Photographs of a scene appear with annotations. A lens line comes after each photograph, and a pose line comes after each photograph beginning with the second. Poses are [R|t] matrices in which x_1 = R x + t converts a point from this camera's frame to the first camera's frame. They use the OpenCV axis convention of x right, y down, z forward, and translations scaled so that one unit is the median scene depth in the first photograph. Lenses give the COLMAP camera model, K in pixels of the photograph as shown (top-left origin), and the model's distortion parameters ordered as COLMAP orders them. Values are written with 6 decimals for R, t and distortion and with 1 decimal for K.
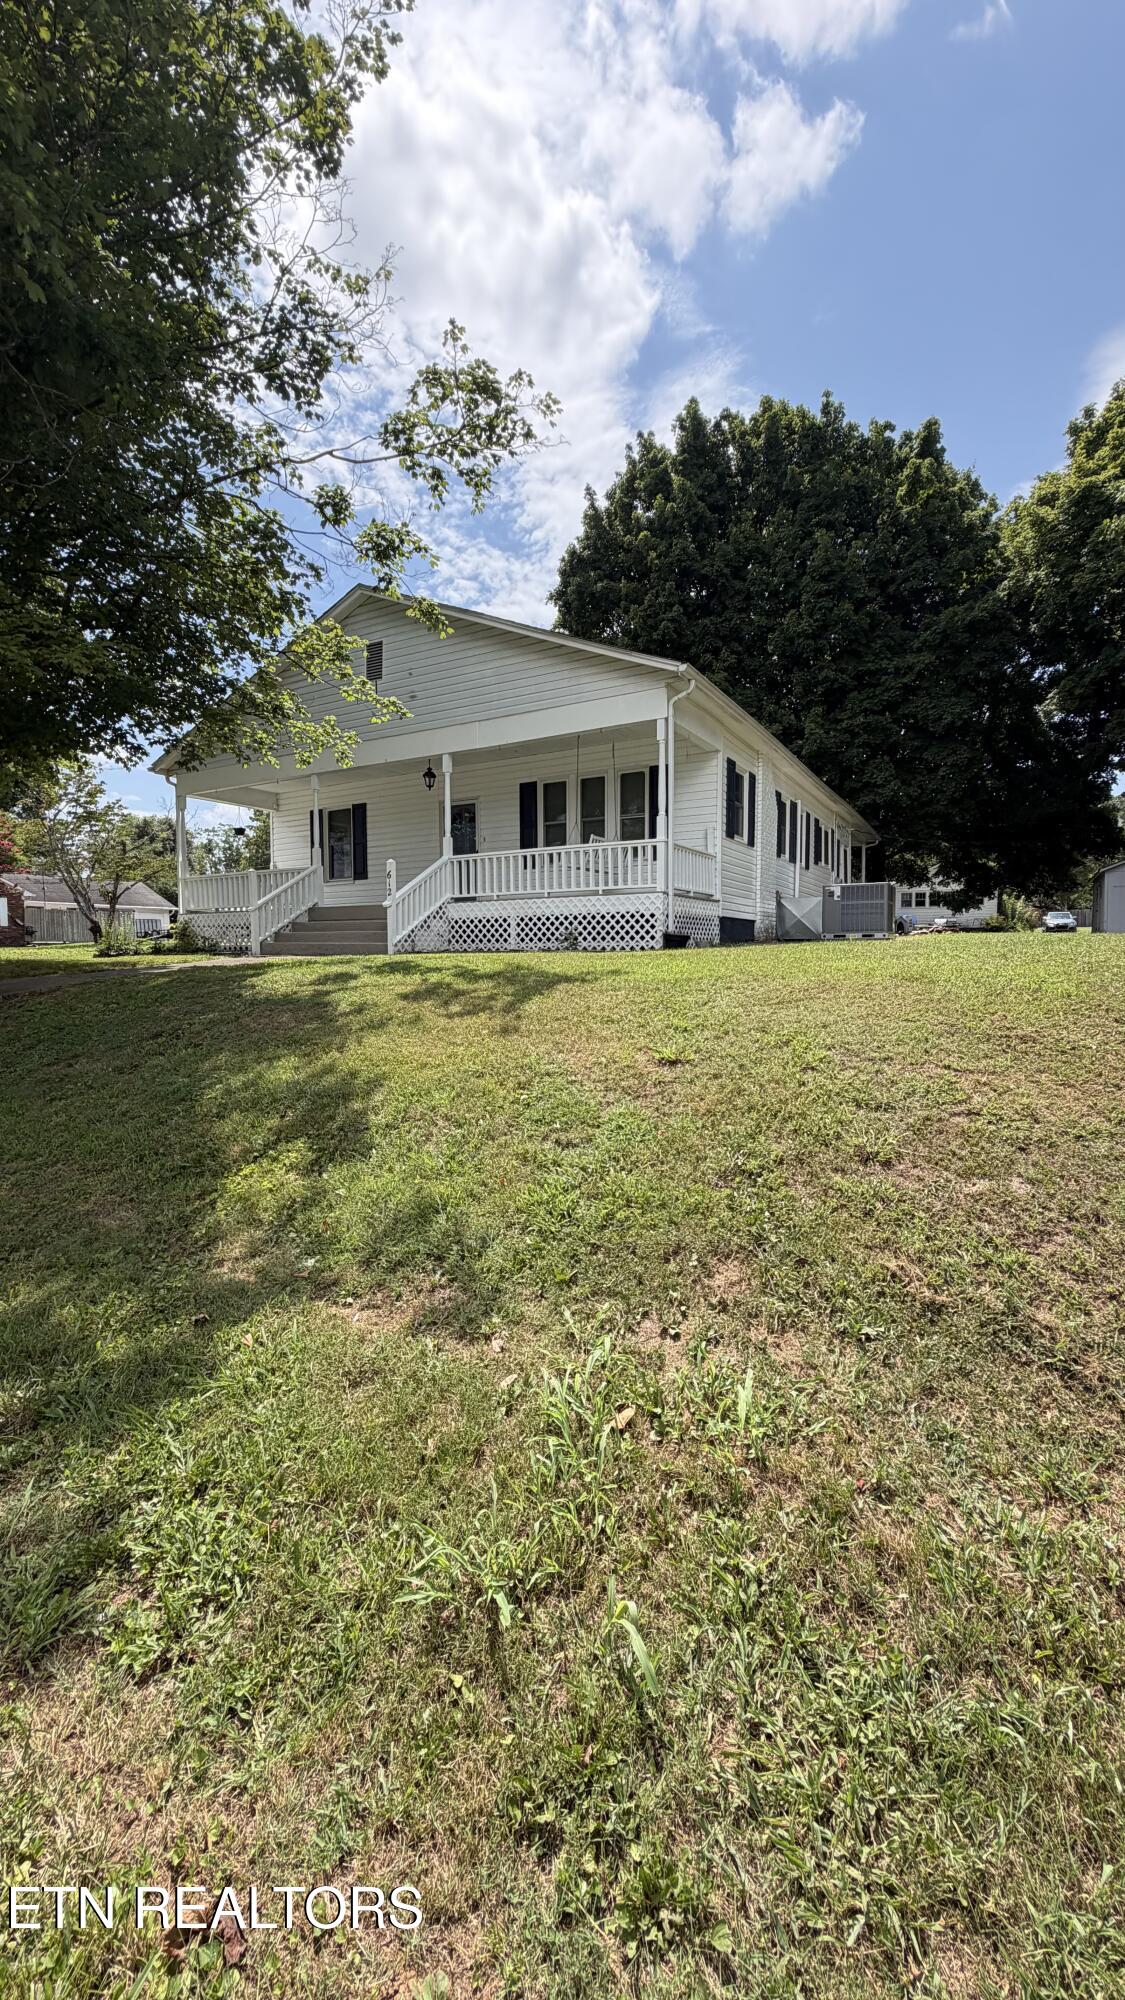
lens RADIAL K [[772.3, 0, 562.5], [0, 772.3, 1000.0], [0, 0, 1]] dist [0.001140, 0.000026]
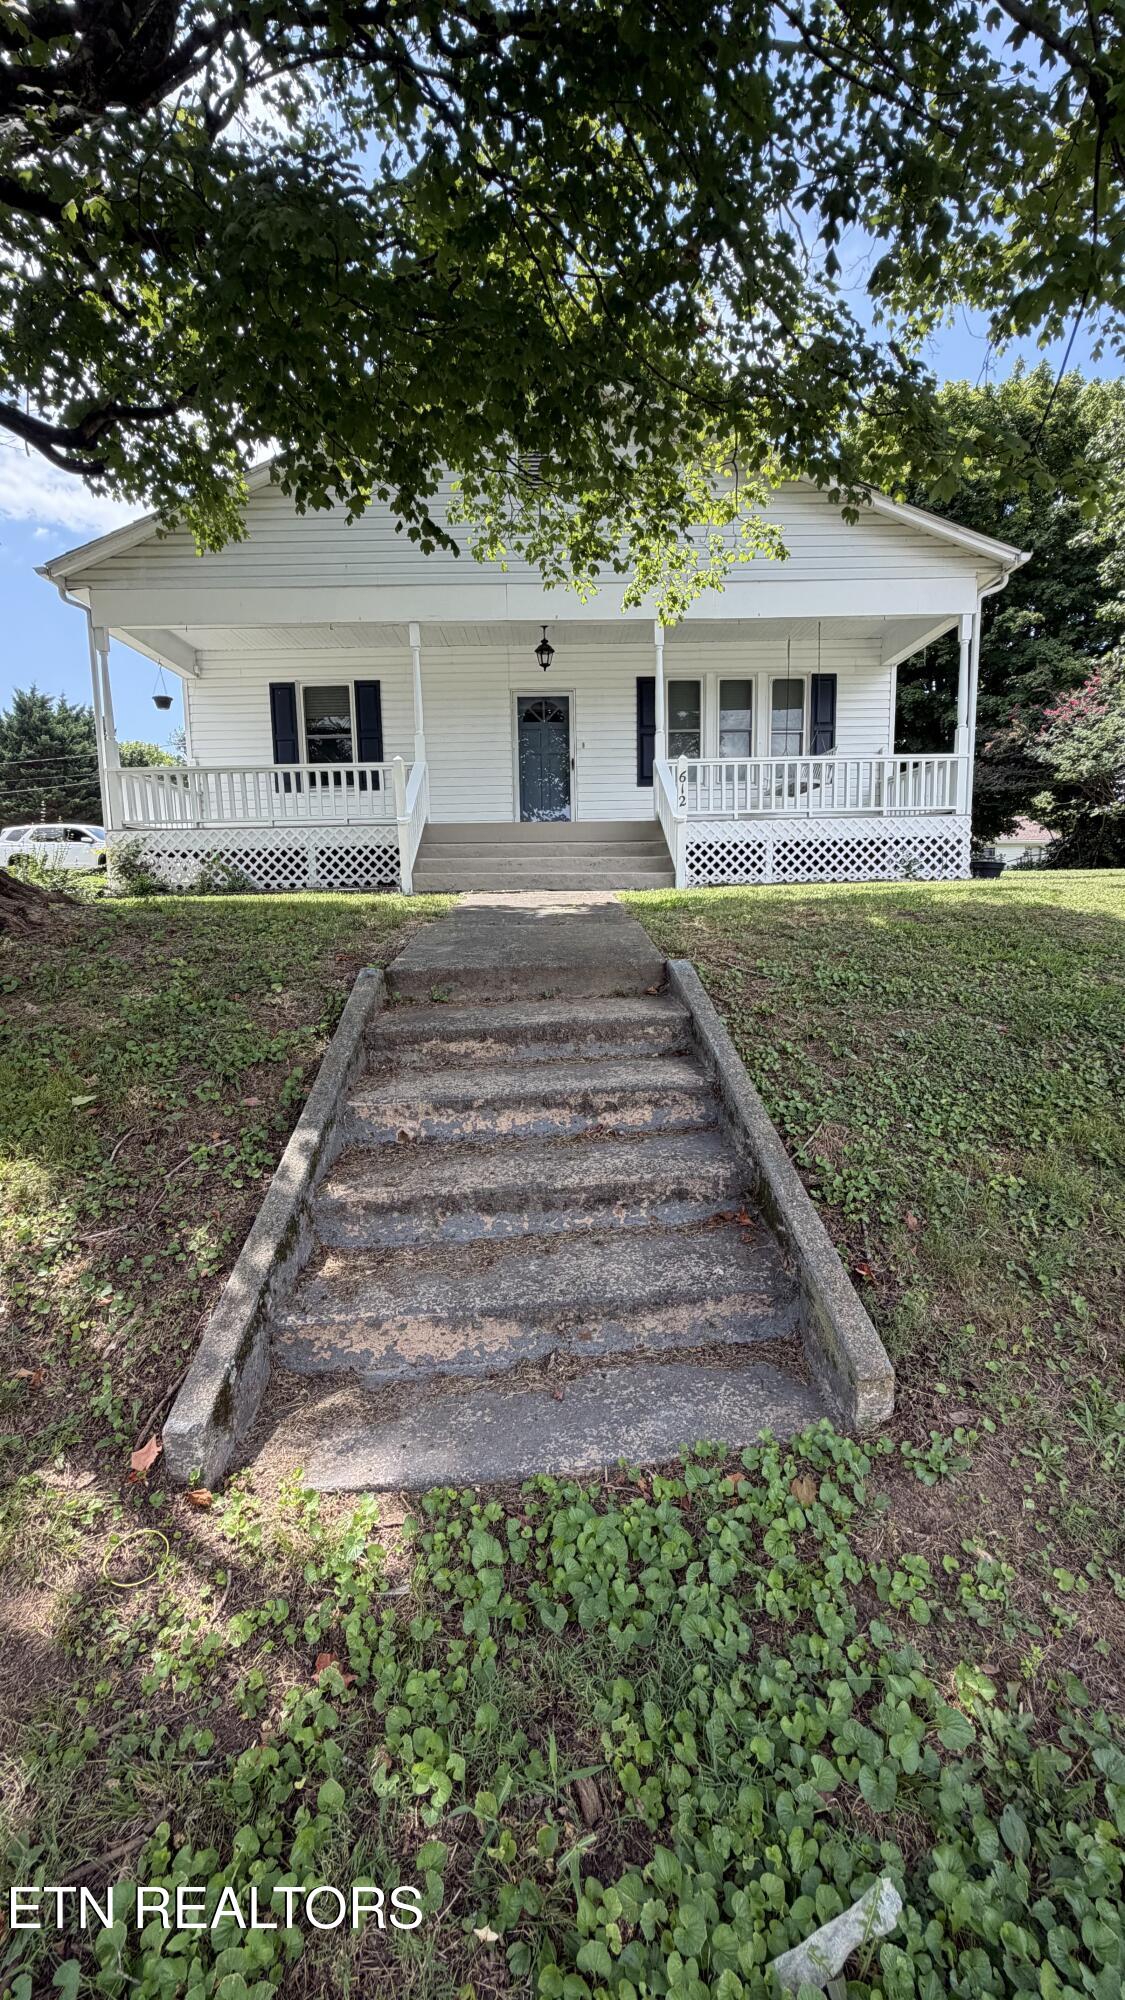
lens RADIAL K [[798.9, 0, 563.5], [0, 798.9, 992.8], [0, 0, 1]] dist [-0.000099, -0.000007]
pose [[0.865353, -0.071654, 0.496014, -0.583094], [0.041763, 0.996594, 0.071107, -0.014650], [-0.499420, -0.040818, 0.865398, 0.317724]]
